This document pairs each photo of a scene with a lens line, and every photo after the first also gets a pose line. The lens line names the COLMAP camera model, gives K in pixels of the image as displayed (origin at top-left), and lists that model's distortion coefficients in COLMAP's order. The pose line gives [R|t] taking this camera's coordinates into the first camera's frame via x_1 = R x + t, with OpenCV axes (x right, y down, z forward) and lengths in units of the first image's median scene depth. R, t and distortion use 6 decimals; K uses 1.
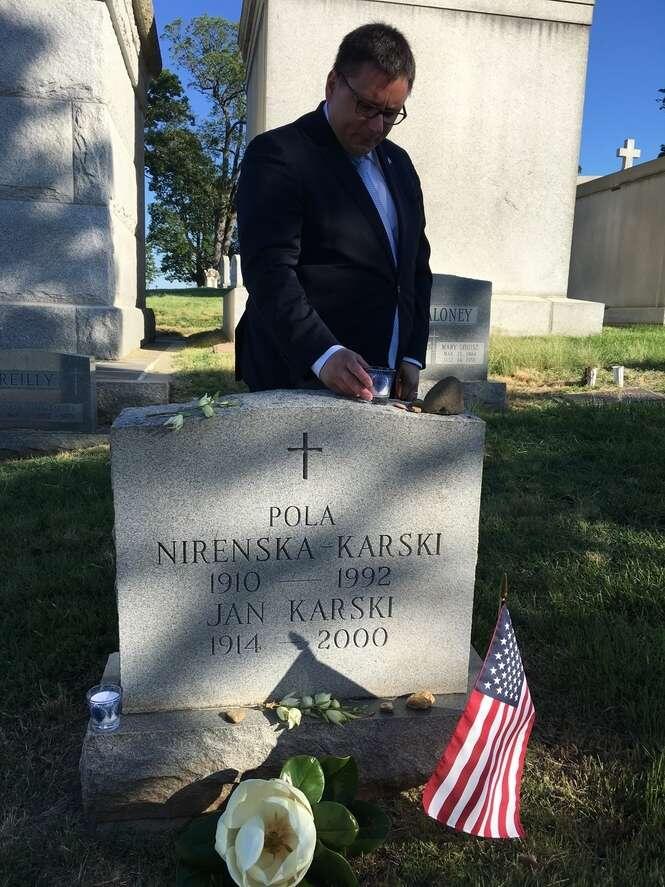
lens RADIAL K [[735.5, 0, 332.5], [0, 735.5, 443.5], [0, 0, 1]] dist [0.085972, 0.002481]
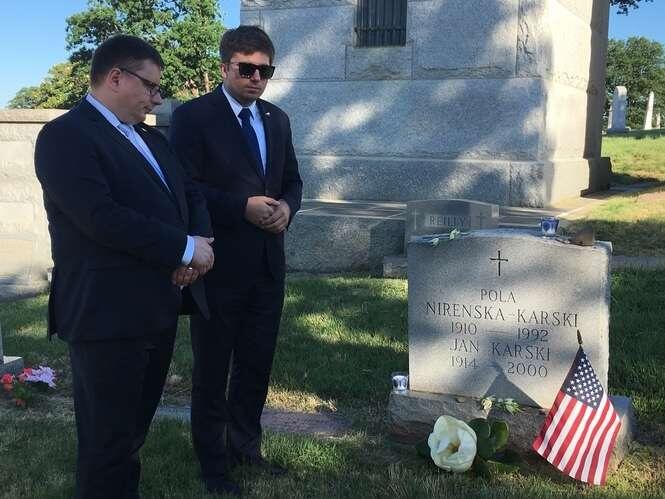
lens RADIAL K [[862.4, 0, 332.5], [0, 862.4, 249.5], [0, 0, 1]] dist [0.015185, 0.007755]
pose [[0.816012, 0.047854, -0.576050, 0.852075], [-0.083300, 0.995900, -0.035268, 0.091948], [0.572001, 0.076765, 0.816653, -1.006274]]
